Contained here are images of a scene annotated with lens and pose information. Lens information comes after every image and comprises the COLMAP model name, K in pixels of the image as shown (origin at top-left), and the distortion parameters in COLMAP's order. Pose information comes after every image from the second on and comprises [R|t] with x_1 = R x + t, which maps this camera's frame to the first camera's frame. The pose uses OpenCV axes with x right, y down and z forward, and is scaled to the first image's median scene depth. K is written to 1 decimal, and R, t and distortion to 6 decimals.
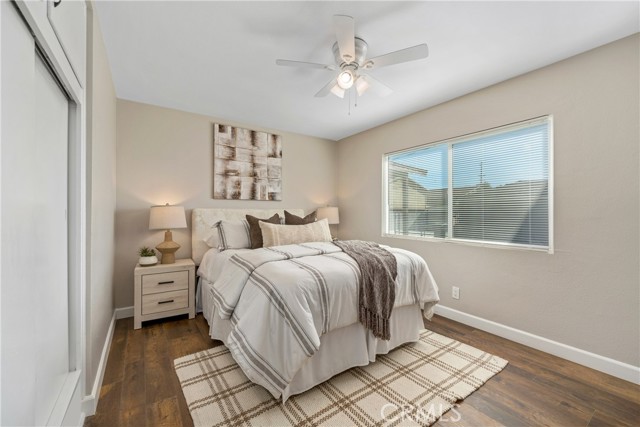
lens RADIAL K [[253.2, 0, 321.4], [0, 253.2, 214.7], [0, 0, 1]] dist [-0.001167, -0.000229]
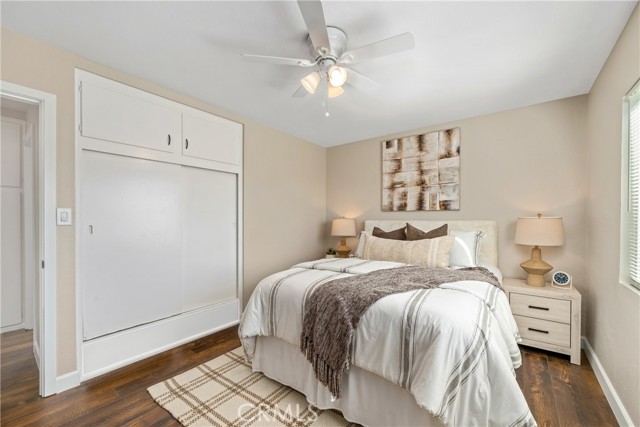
lens RADIAL K [[269.1, 0, 320.0], [0, 269.1, 213.5], [0, 0, 1]] dist [-0.000278, -0.000047]
pose [[0.292619, -0.023090, -0.955950, 0.559808], [-0.016652, 0.999434, -0.029237, -0.015037], [0.956084, 0.024474, 0.292069, 0.387079]]
